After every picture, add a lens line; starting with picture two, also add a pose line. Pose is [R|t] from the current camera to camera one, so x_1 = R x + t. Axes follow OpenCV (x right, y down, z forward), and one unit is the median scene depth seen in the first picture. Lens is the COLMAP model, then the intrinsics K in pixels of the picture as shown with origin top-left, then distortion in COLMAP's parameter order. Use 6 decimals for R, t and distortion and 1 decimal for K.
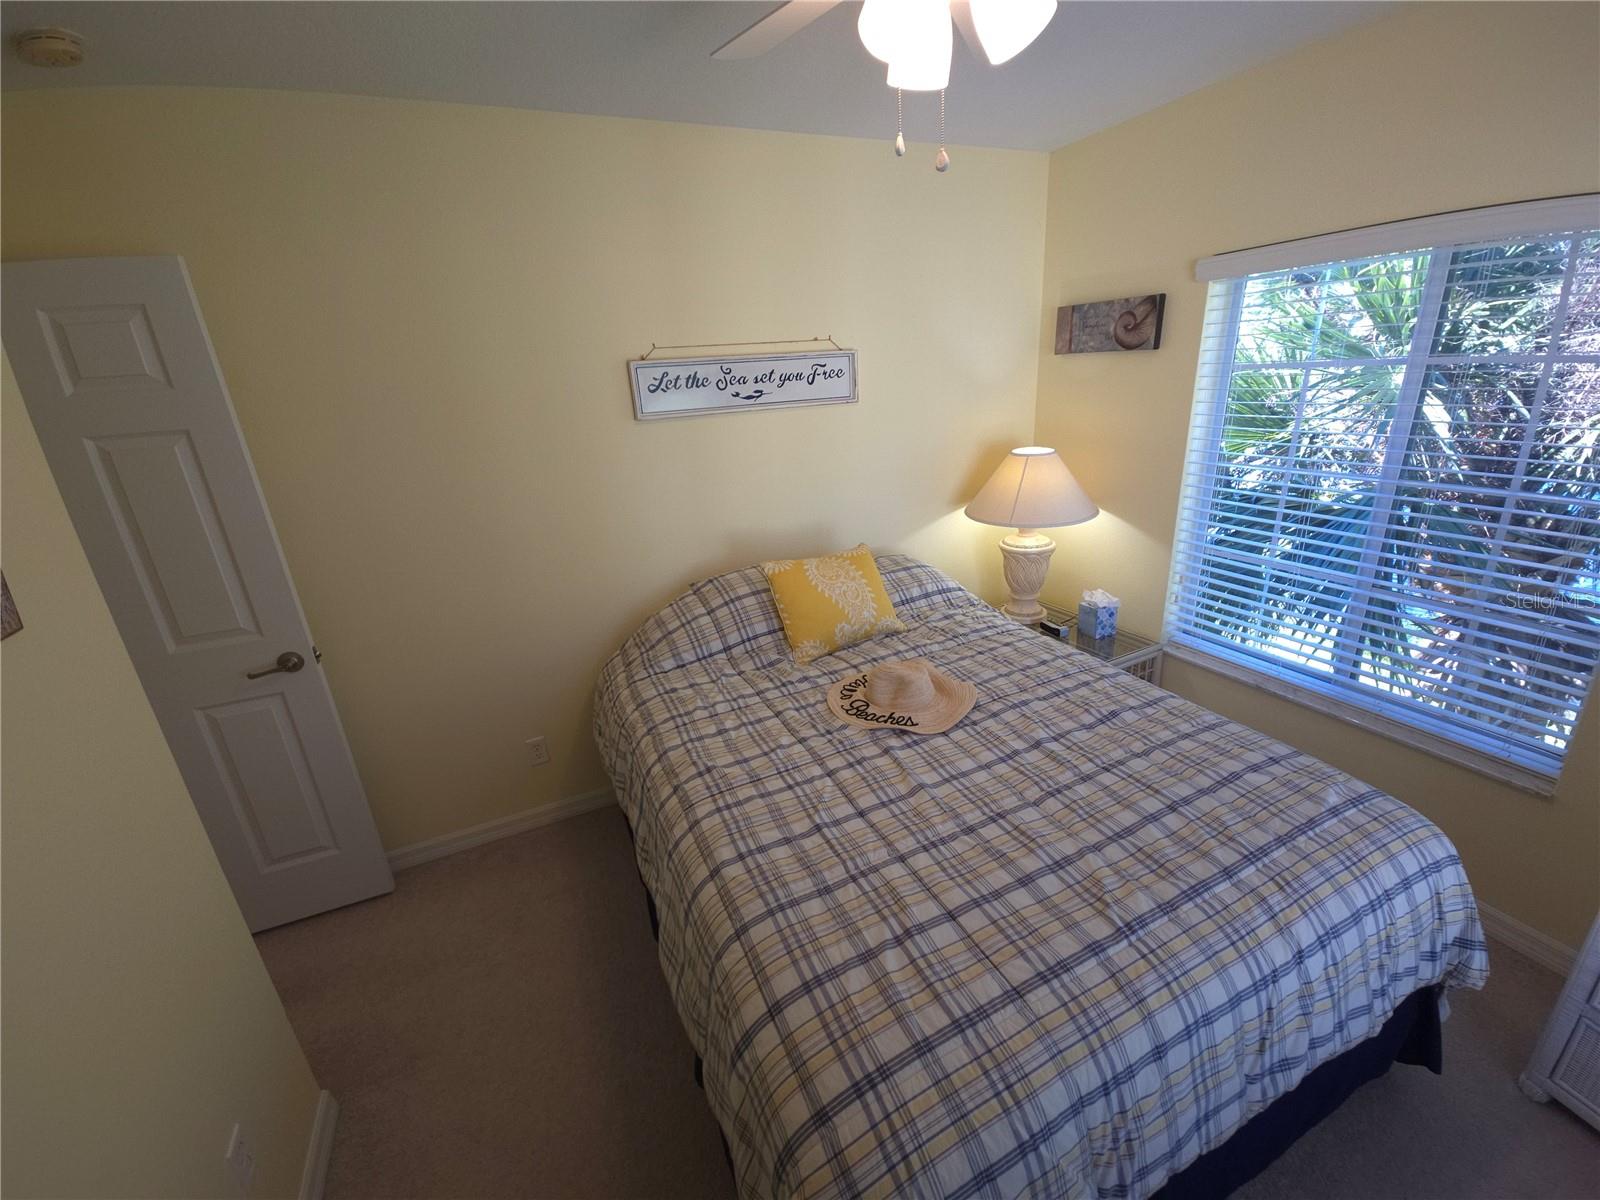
lens RADIAL K [[646.1, 0, 802.2], [0, 646.1, 601.9], [0, 0, 1]] dist [0.013207, -0.007315]
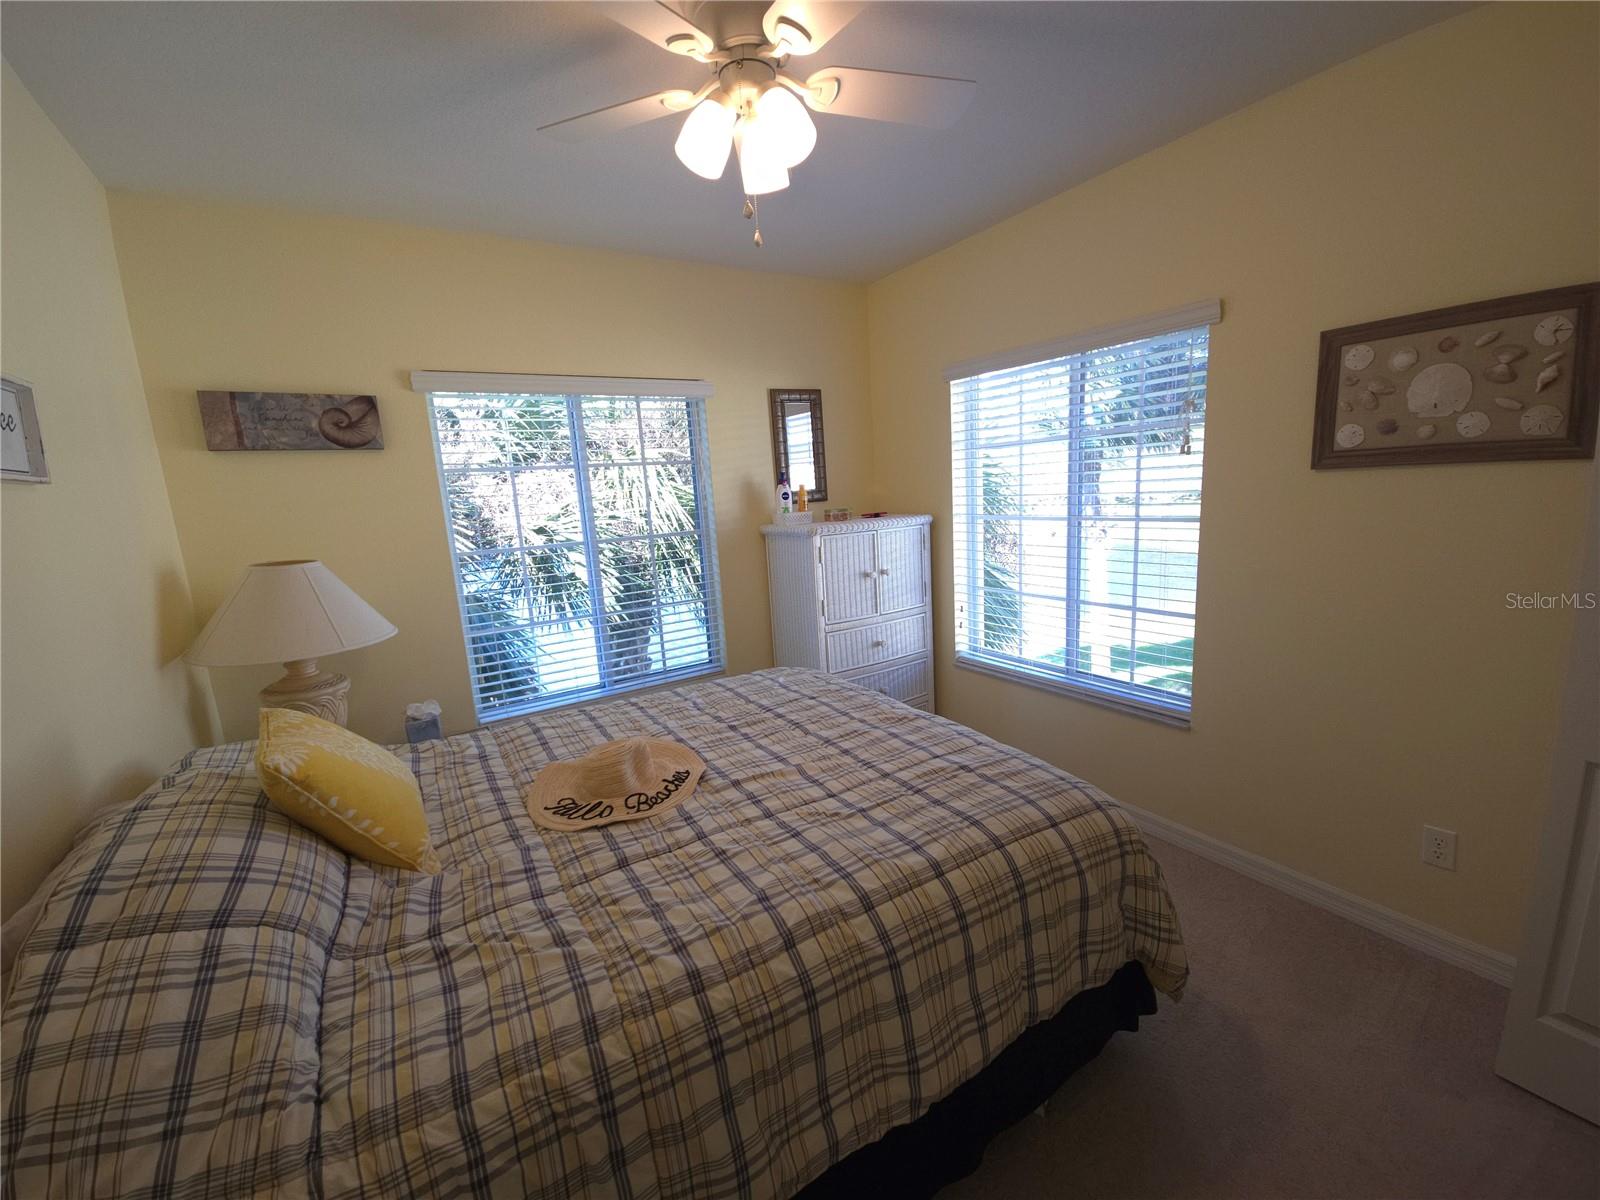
lens RADIAL K [[650.5, 0, 800.0], [0, 650.5, 600.0], [0, 0, 1]] dist [0.015140, -0.014060]
pose [[-0.127130, -0.099992, 0.986833, -0.601194], [0.394734, 0.907628, 0.142819, -0.083788], [-0.909958, 0.407693, -0.075916, 0.668350]]
